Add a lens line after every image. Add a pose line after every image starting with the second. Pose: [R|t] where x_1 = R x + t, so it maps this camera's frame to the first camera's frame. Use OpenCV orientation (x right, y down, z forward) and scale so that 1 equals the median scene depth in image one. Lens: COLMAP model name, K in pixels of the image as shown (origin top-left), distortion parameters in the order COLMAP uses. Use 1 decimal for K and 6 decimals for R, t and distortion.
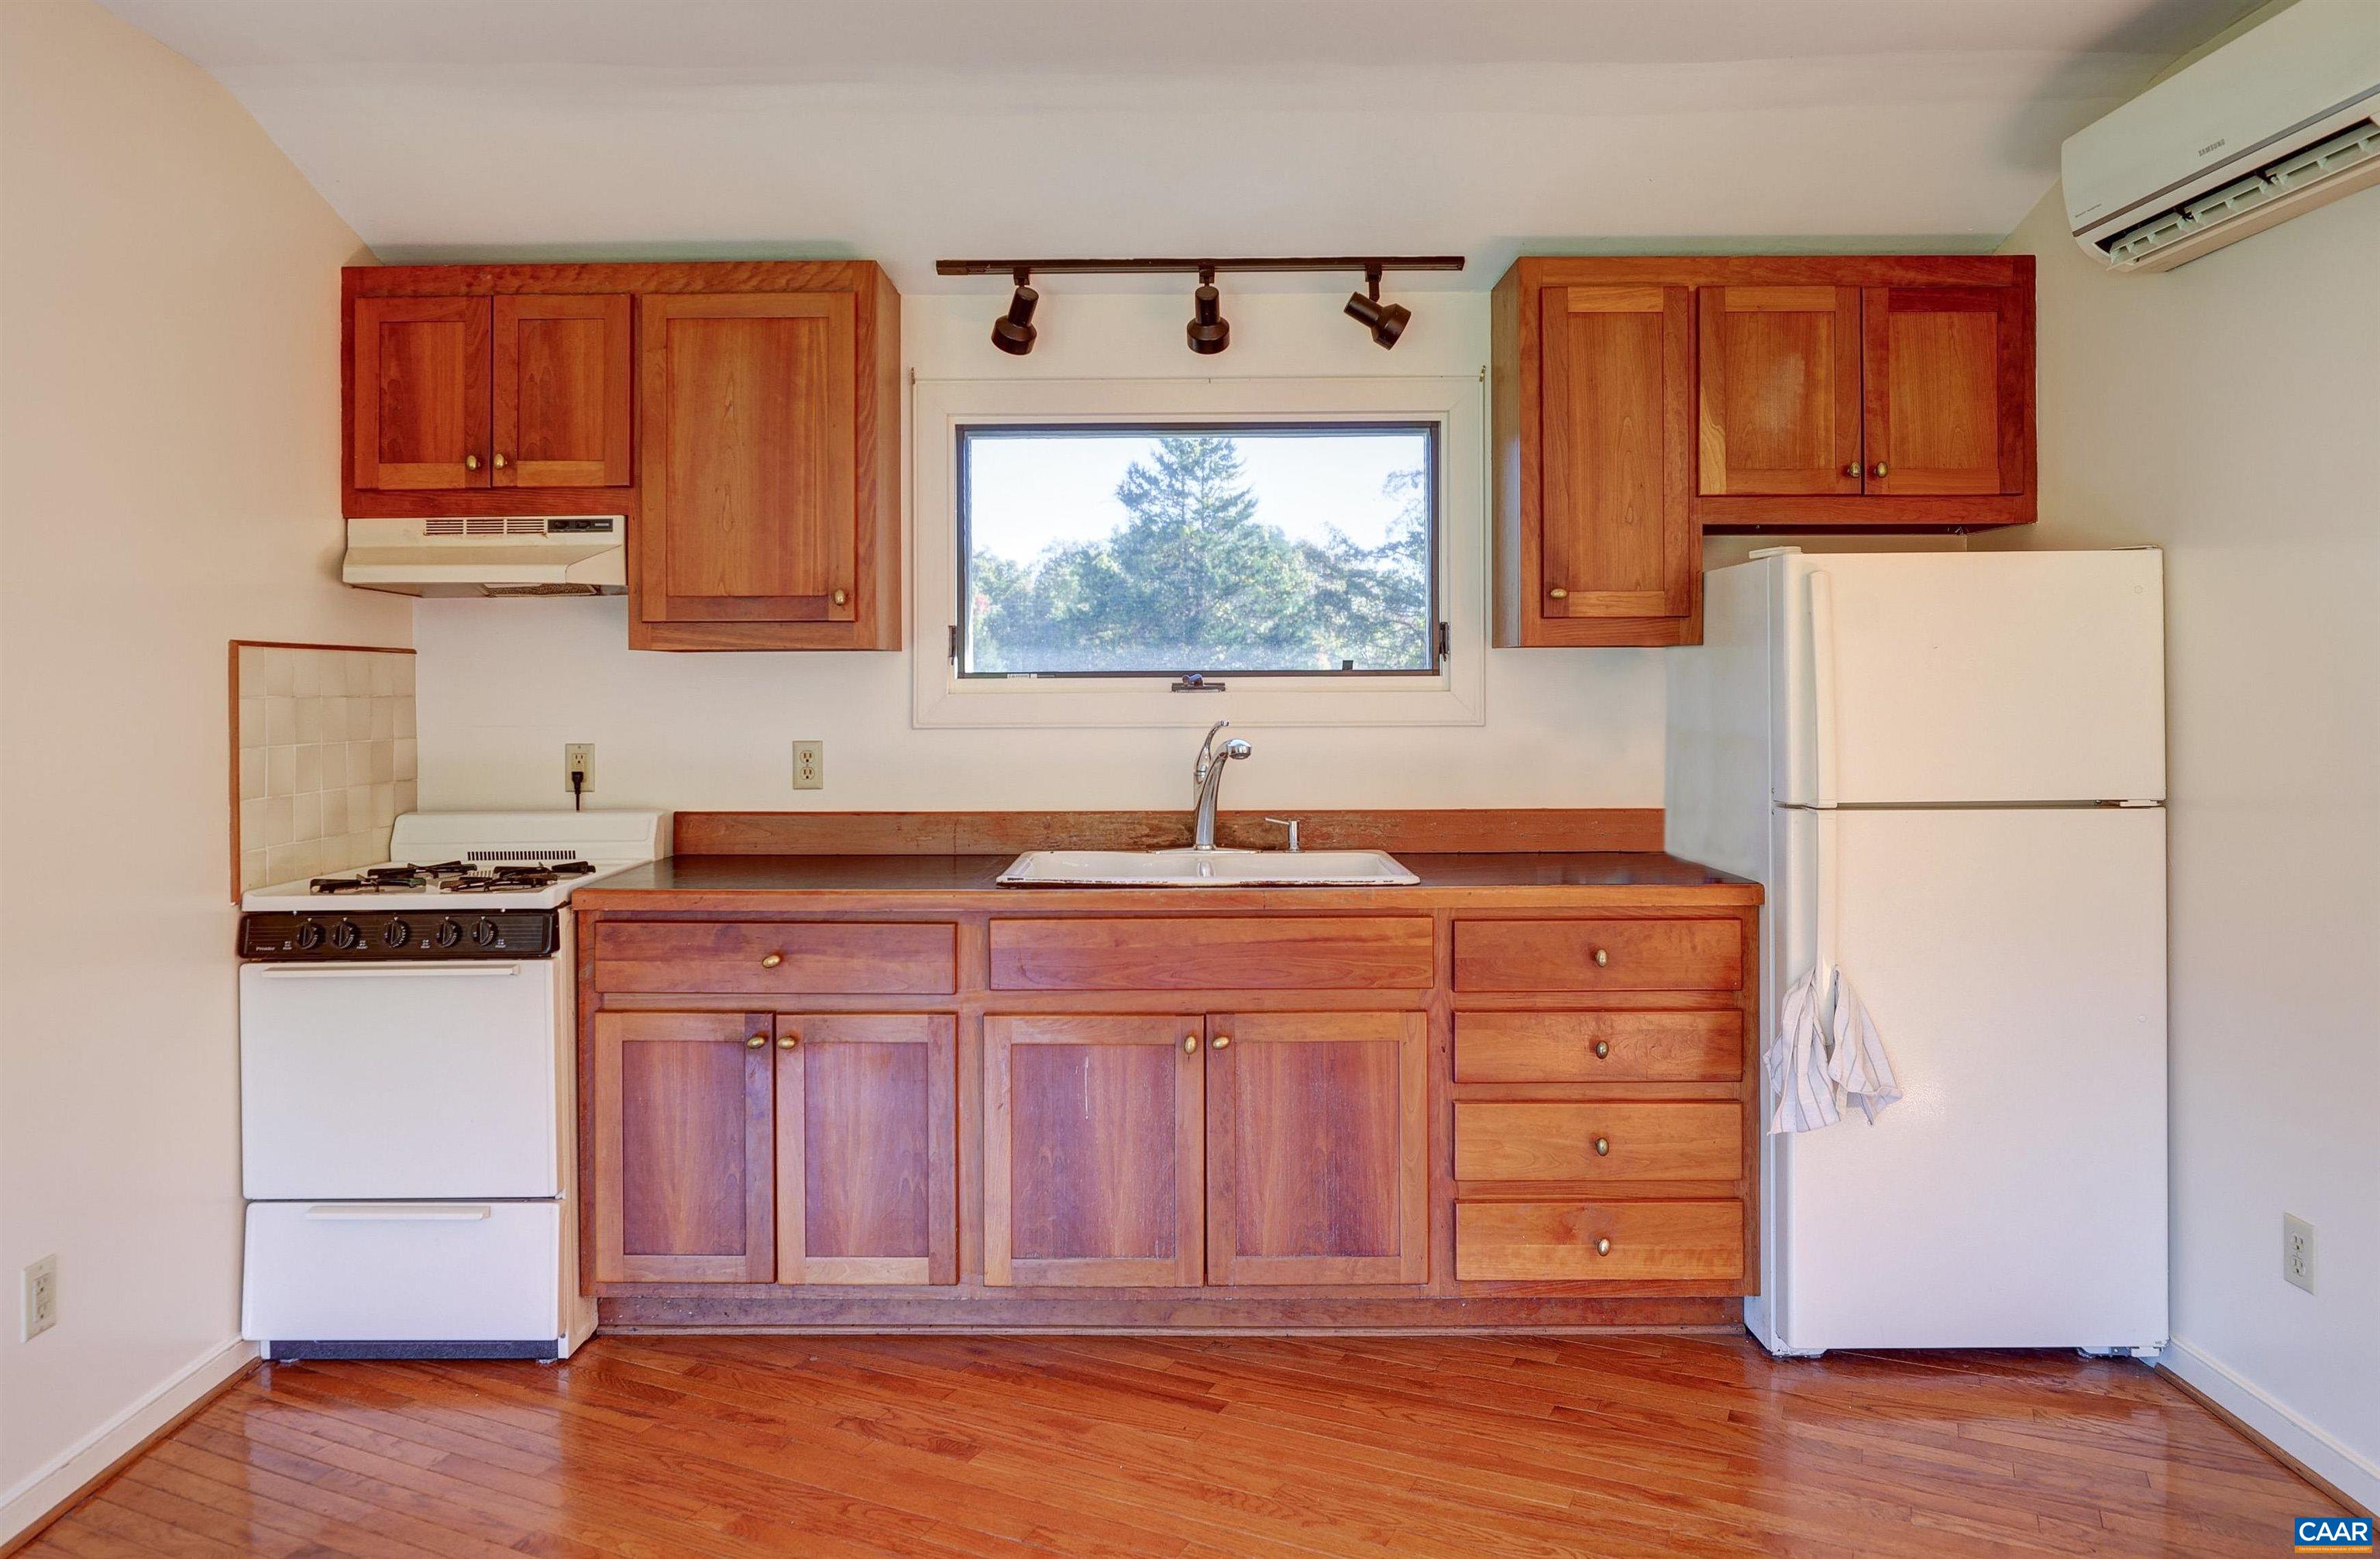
lens RADIAL K [[1609.4, 0, 1185.3], [0, 1609.4, 682.7], [0, 0, 1]] dist [-0.001364, 0.000086]
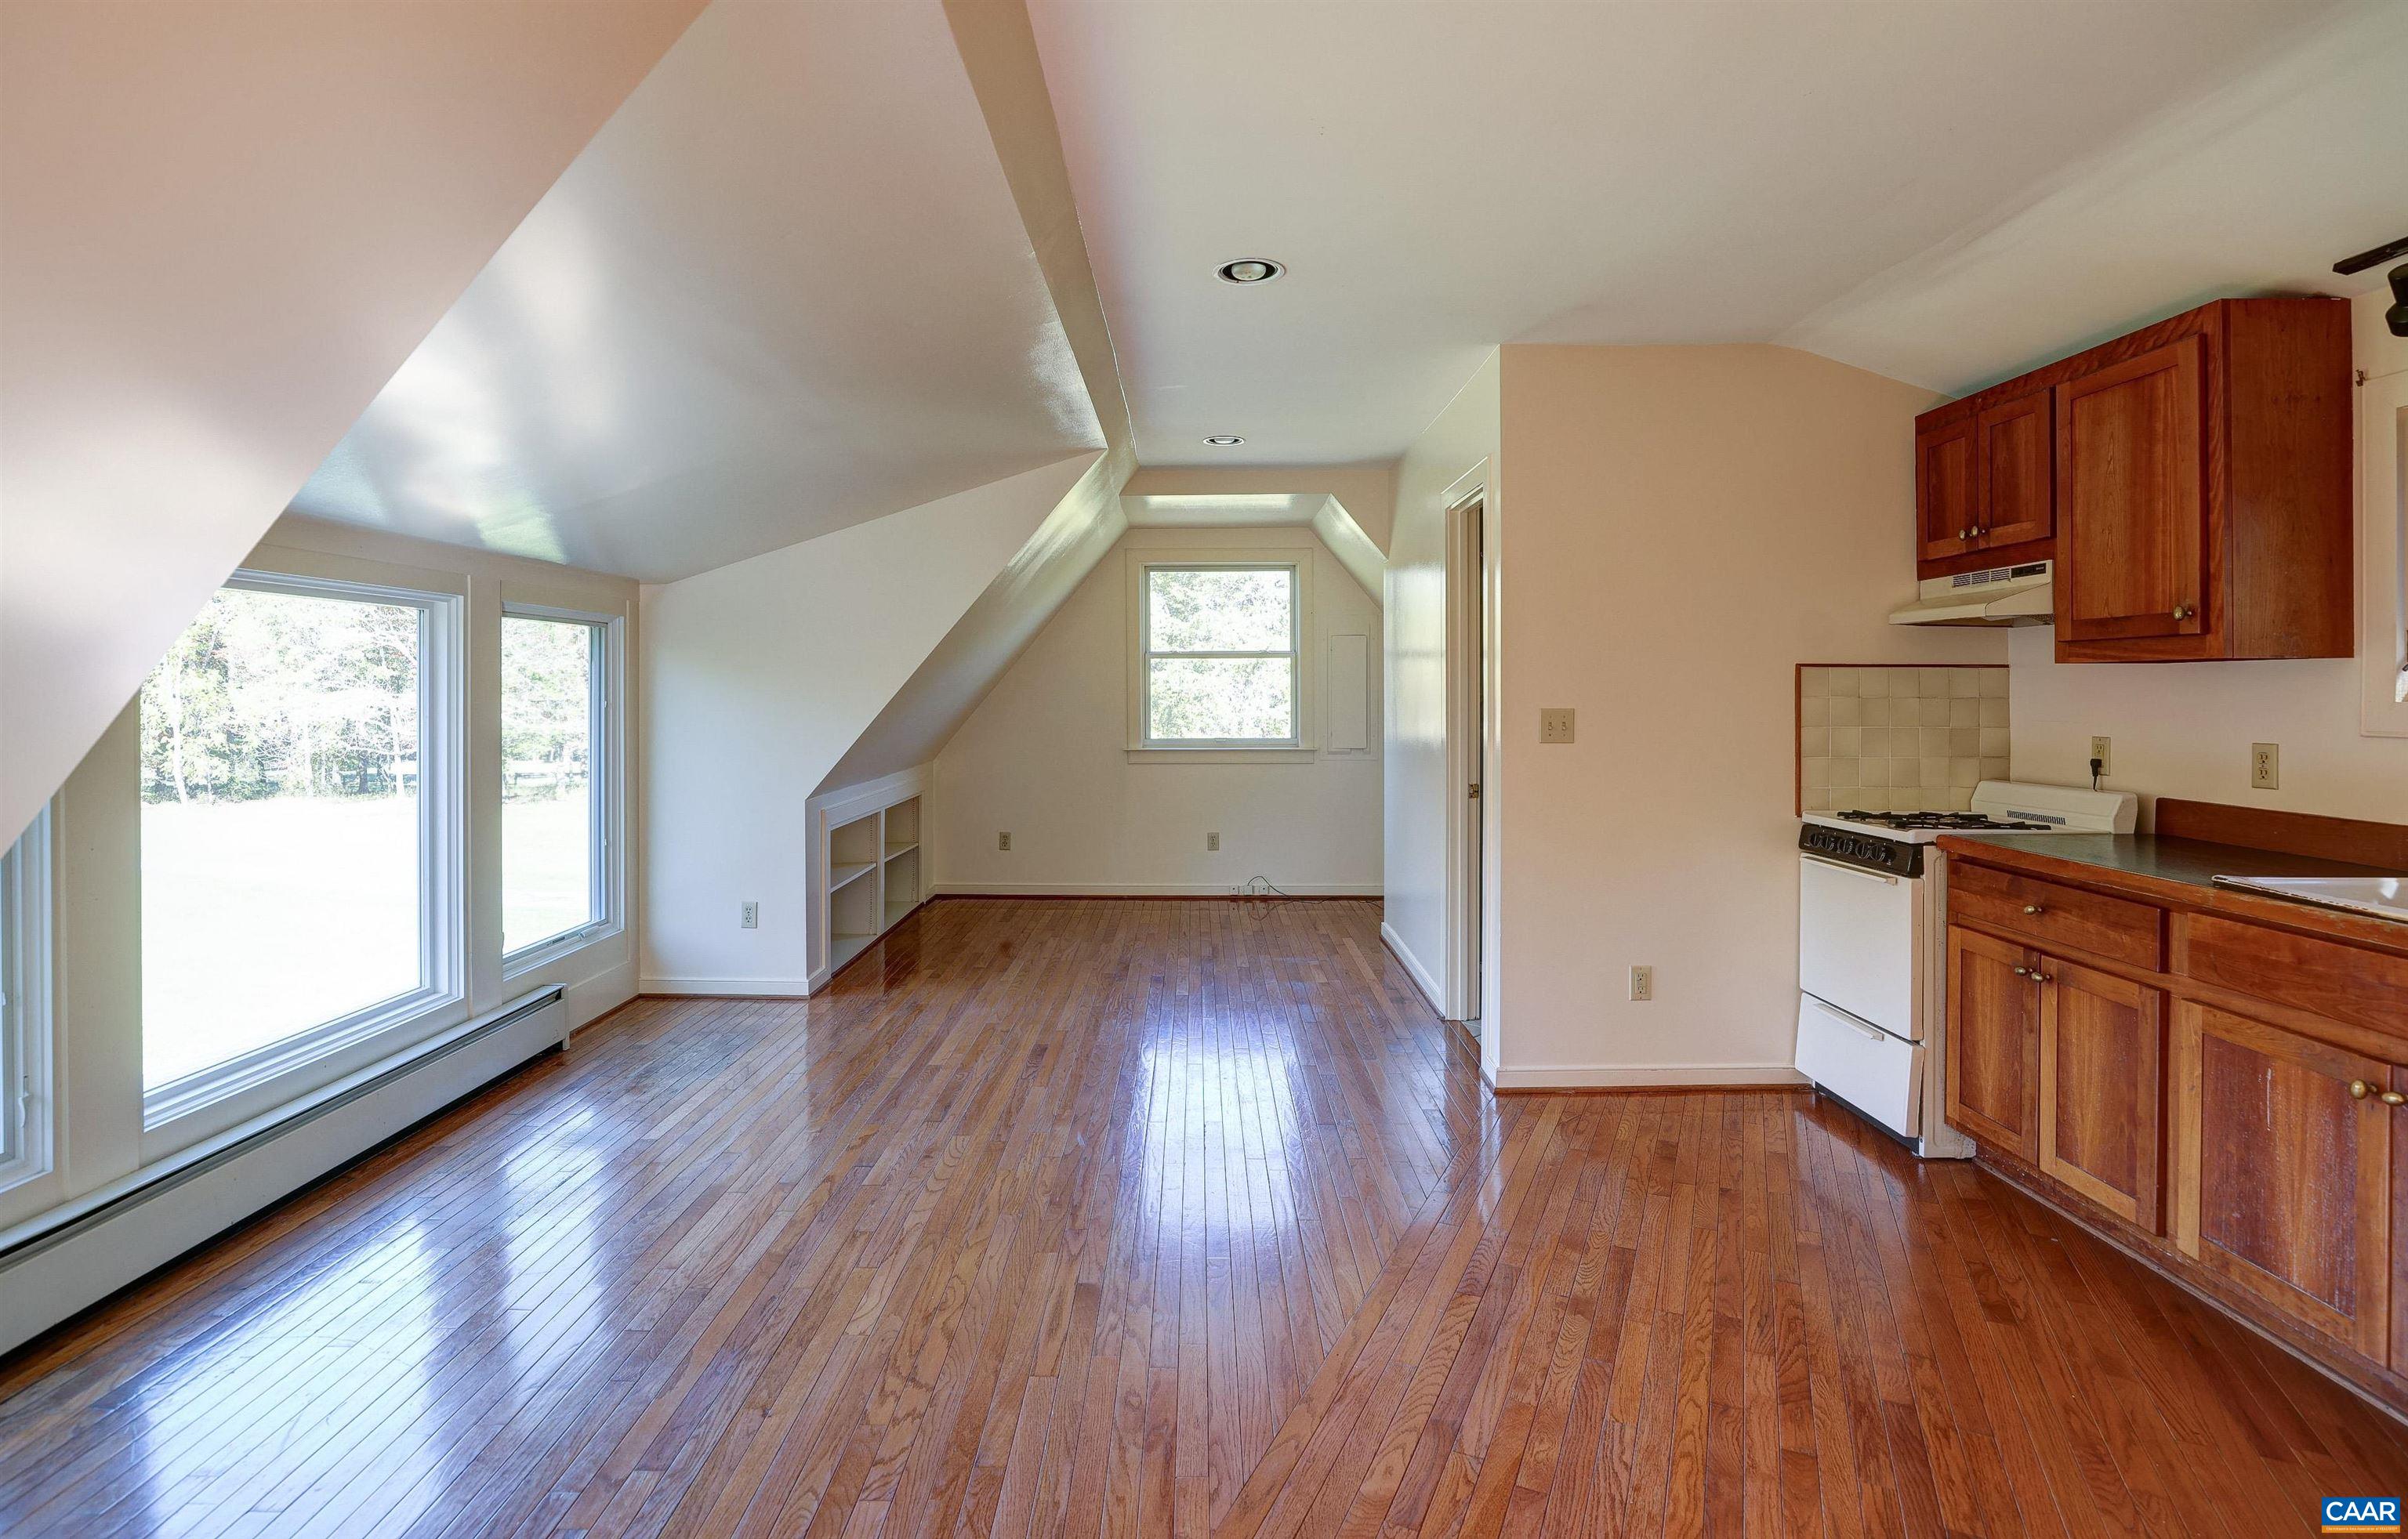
lens RADIAL K [[1214.1, 0, 1201.7], [0, 1214.1, 693.7], [0, 0, 1]] dist [0.000652, 0.000353]
pose [[0.006764, 0.007038, -0.999952, 0.626724], [-0.001704, 0.999974, 0.007026, -0.001745], [0.999976, 0.001656, 0.006776, 0.312335]]
